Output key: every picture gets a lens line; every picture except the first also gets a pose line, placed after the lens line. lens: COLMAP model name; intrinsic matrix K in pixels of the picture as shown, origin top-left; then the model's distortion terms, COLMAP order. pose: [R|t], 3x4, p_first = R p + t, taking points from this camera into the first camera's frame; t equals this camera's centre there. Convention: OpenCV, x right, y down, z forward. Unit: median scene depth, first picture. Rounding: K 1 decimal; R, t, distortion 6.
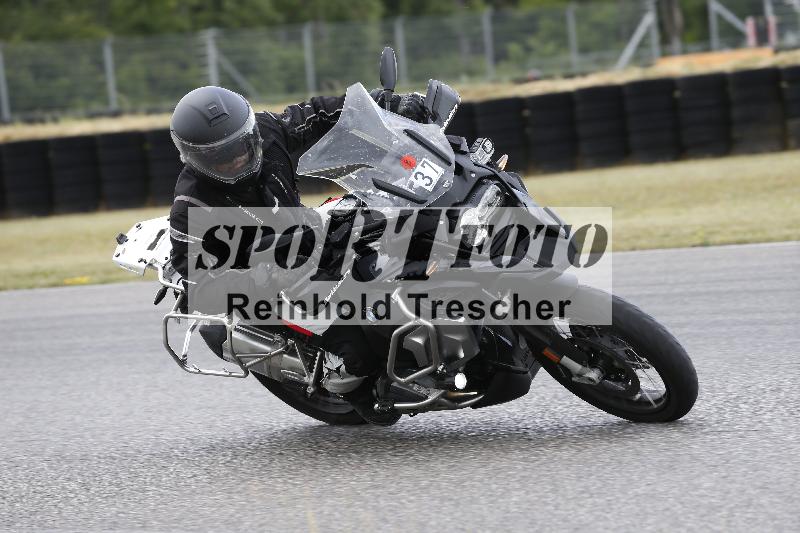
lens RADIAL K [[4576.6, 0, 400.0], [0, 4576.6, 266.5], [0, 0, 1]] dist [0.657581, 13.429370]
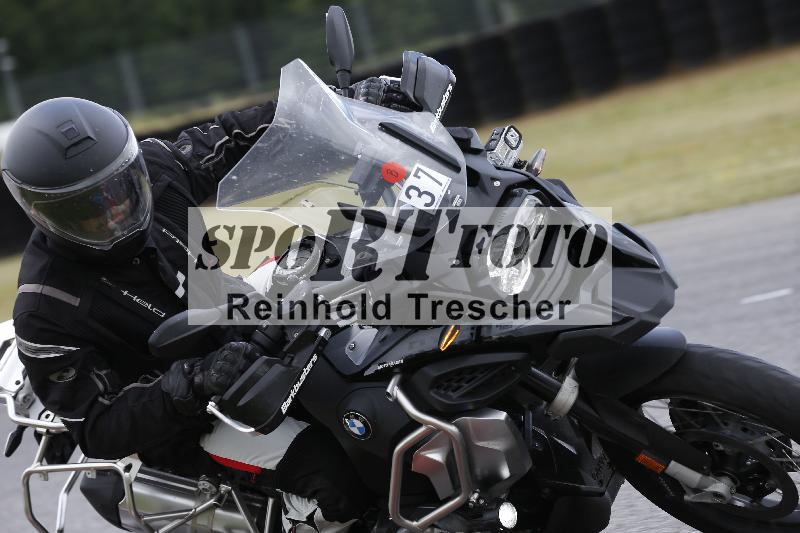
lens RADIAL K [[4470.0, 0, 400.0], [0, 4470.0, 266.5], [0, 0, 1]] dist [1.441248, -6.224269]
pose [[0.993721, -0.104321, 0.040447, -0.022750], [0.106051, 0.993418, -0.043285, 0.016140], [-0.035665, 0.047303, 0.998244, 0.383223]]
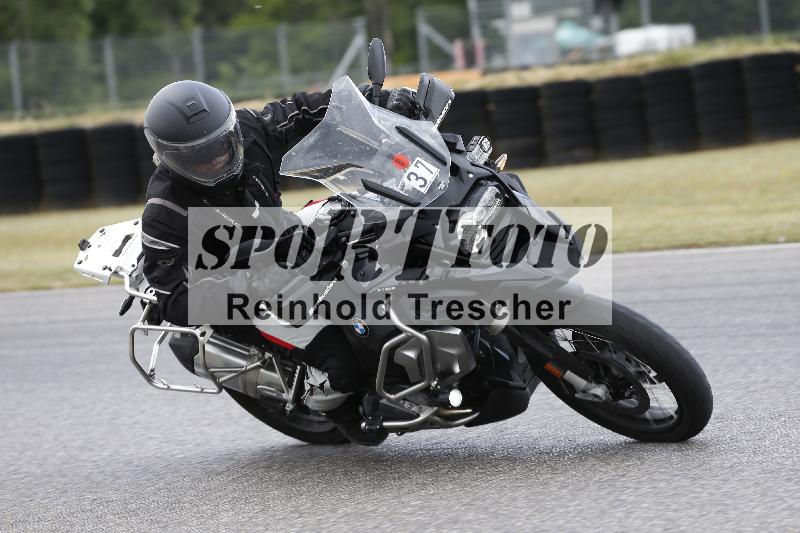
lens RADIAL K [[4576.6, 0, 400.0], [0, 4576.6, 266.5], [0, 0, 1]] dist [0.657581, 13.429370]
pose [[0.999764, -0.001759, 0.021652, -0.018010], [0.001766, 0.999998, -0.000268, -0.001349], [-0.021652, 0.000307, 0.999766, 0.073509]]
